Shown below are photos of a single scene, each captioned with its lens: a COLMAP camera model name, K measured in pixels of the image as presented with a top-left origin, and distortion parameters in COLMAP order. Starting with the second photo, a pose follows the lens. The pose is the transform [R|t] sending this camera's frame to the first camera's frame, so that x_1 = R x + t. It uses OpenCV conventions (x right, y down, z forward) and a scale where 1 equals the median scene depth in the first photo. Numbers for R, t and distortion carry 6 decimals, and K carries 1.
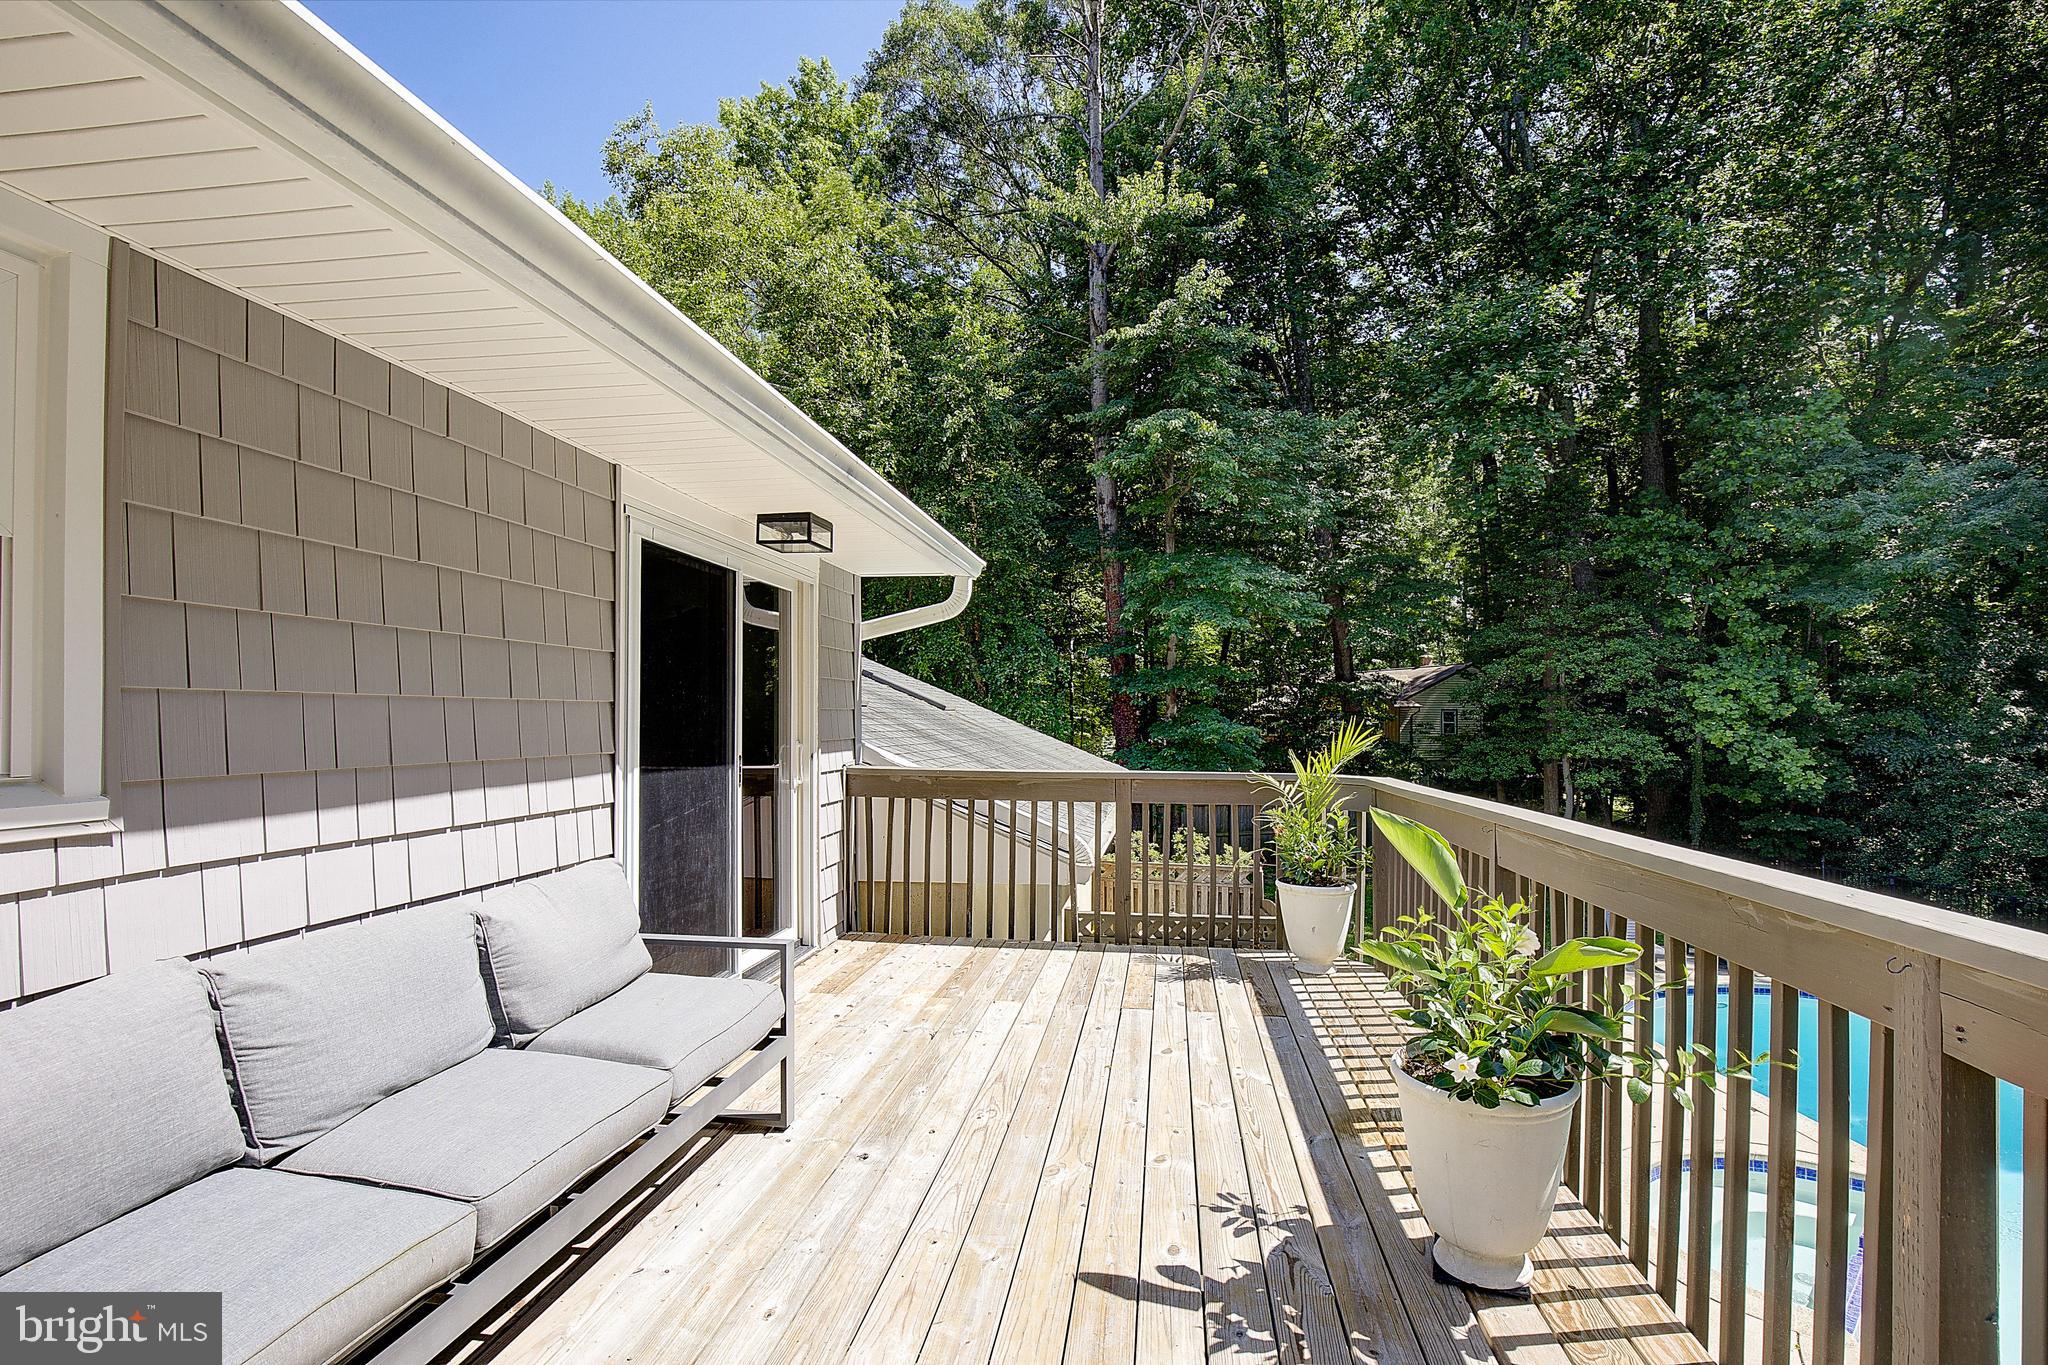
lens RADIAL K [[927.7, 0, 1064.4], [0, 927.7, 696.1], [0, 0, 1]] dist [-0.025997, -0.000093]
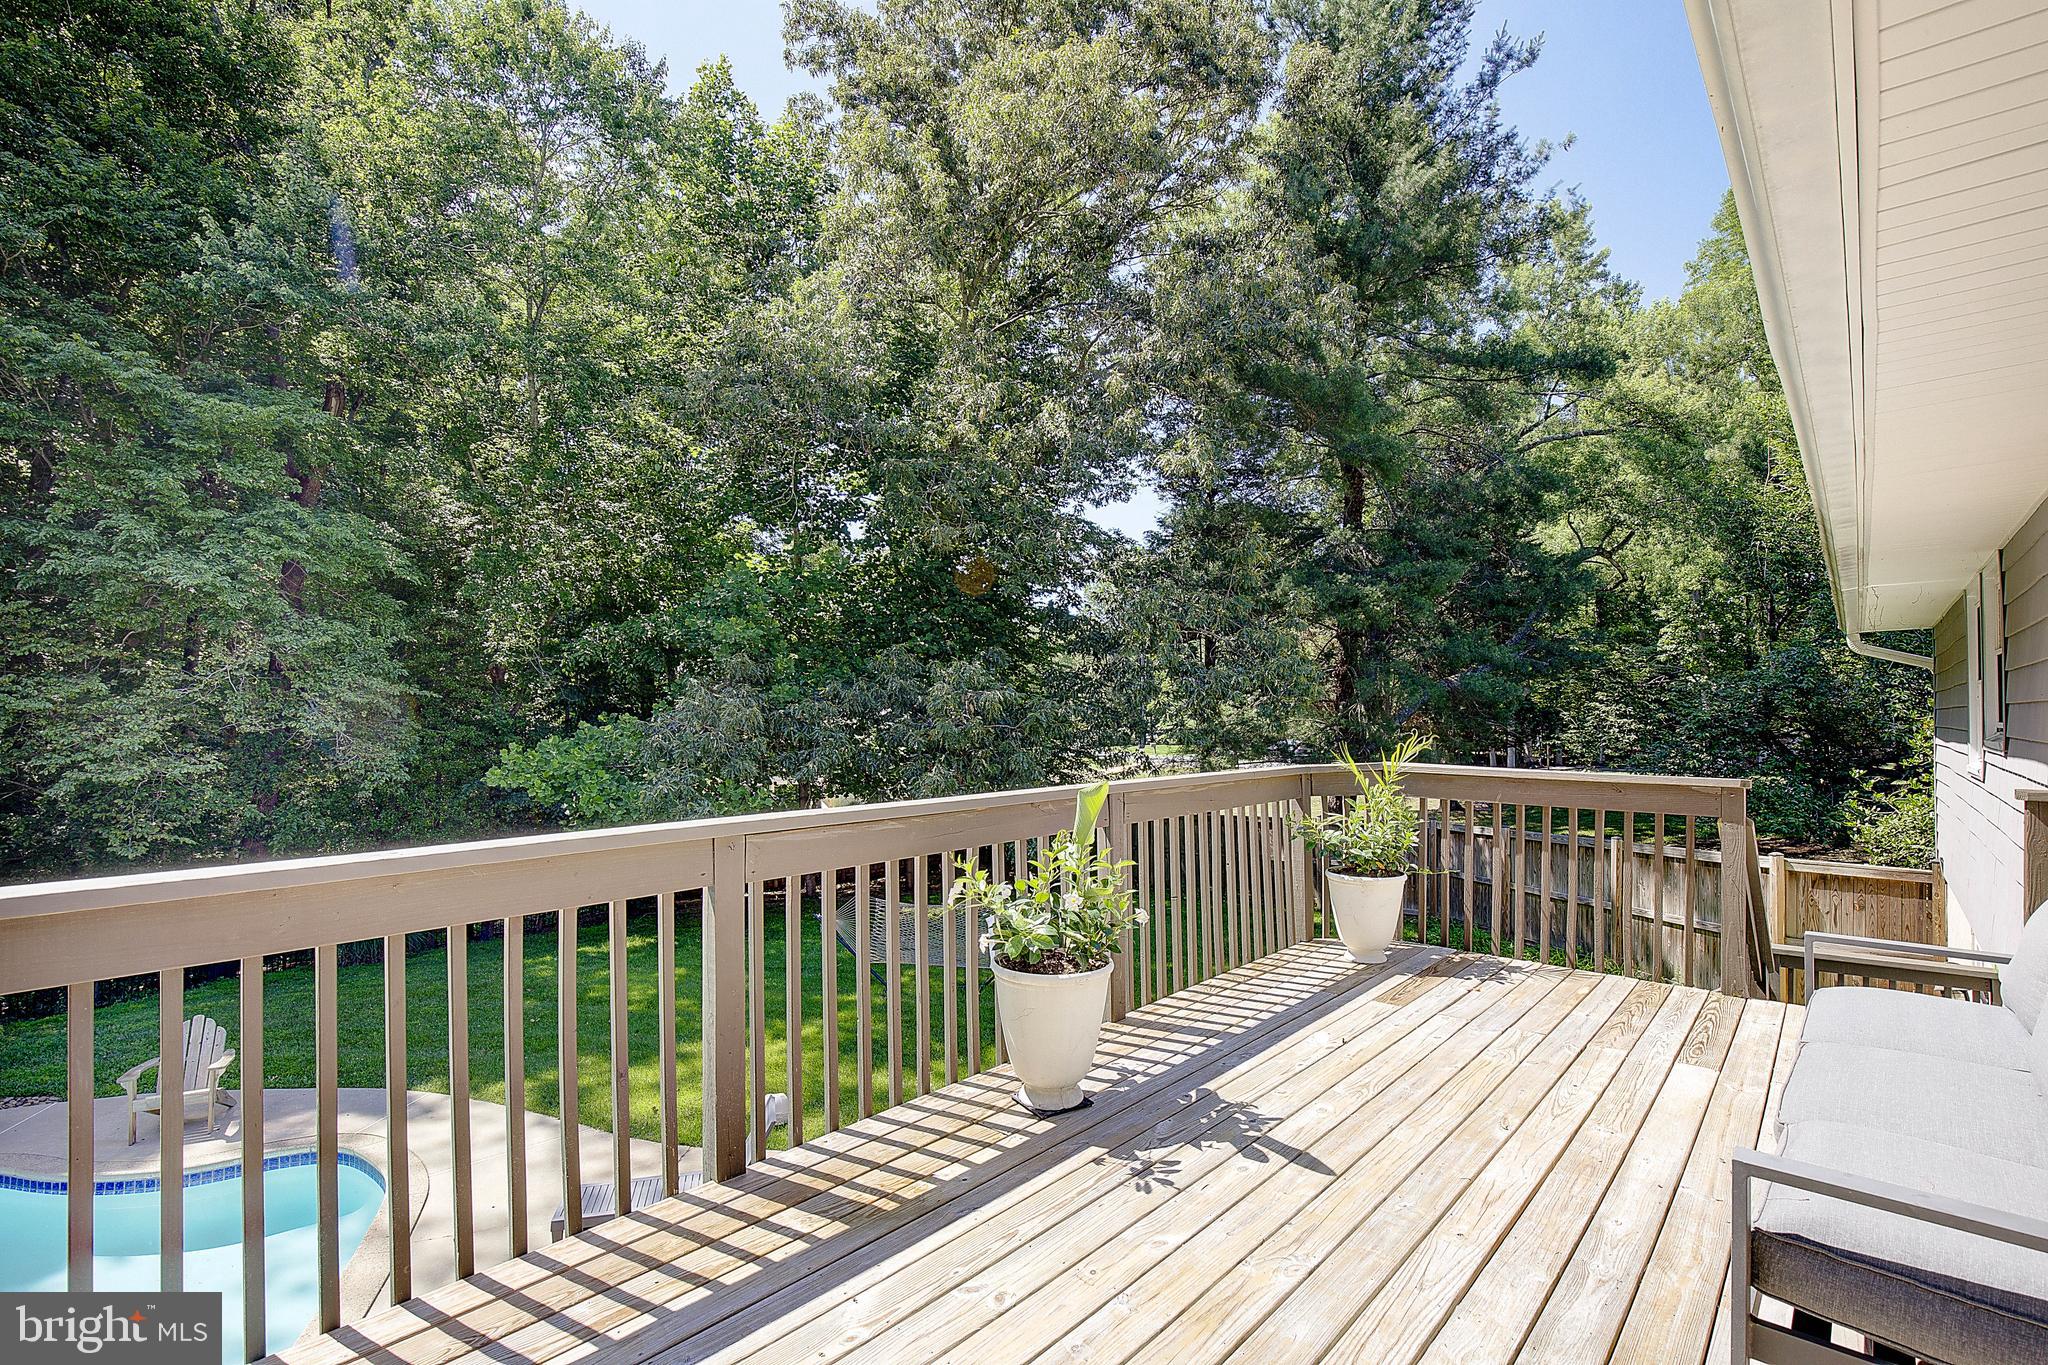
lens RADIAL K [[927.7, 0, 1064.4], [0, 927.7, 696.1], [0, 0, 1]] dist [-0.025997, -0.000093]
pose [[-0.818972, 0.010641, 0.573735, -0.049379], [-0.009460, 0.999442, -0.032040, 0.005653], [-0.573756, -0.031667, -0.818414, 0.278374]]
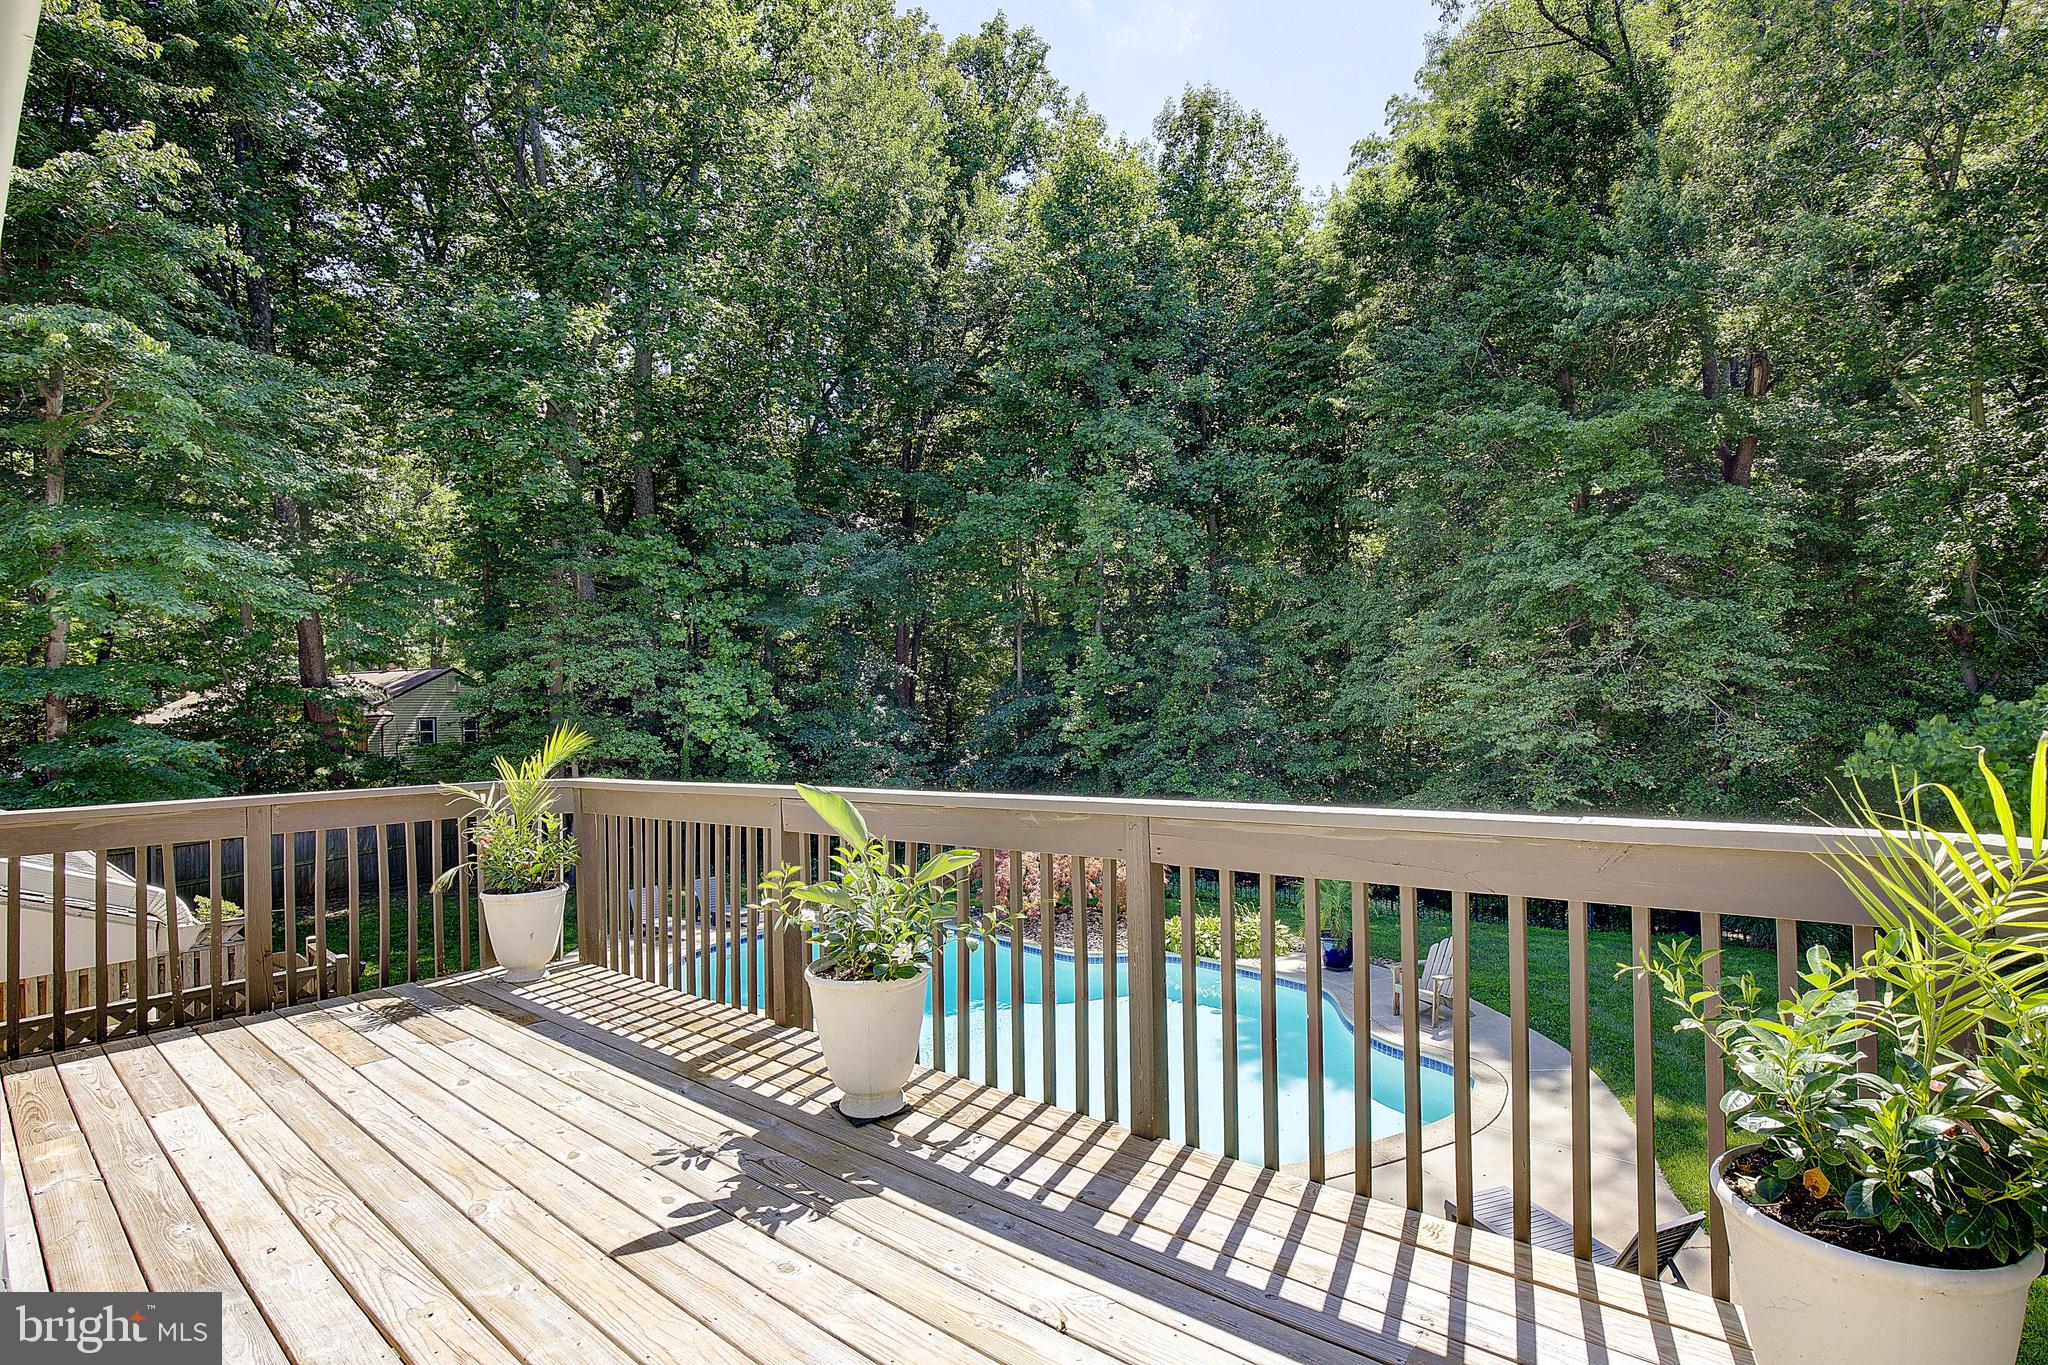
lens RADIAL K [[932.9, 0, 1035.7], [0, 932.9, 697.6], [0, 0, 1]] dist [-0.049684, 0.015367]
pose [[0.530751, -0.004950, 0.847513, -0.075254], [0.009633, 0.999954, -0.000193, 0.001008], [-0.847473, 0.008267, 0.530774, 0.005723]]
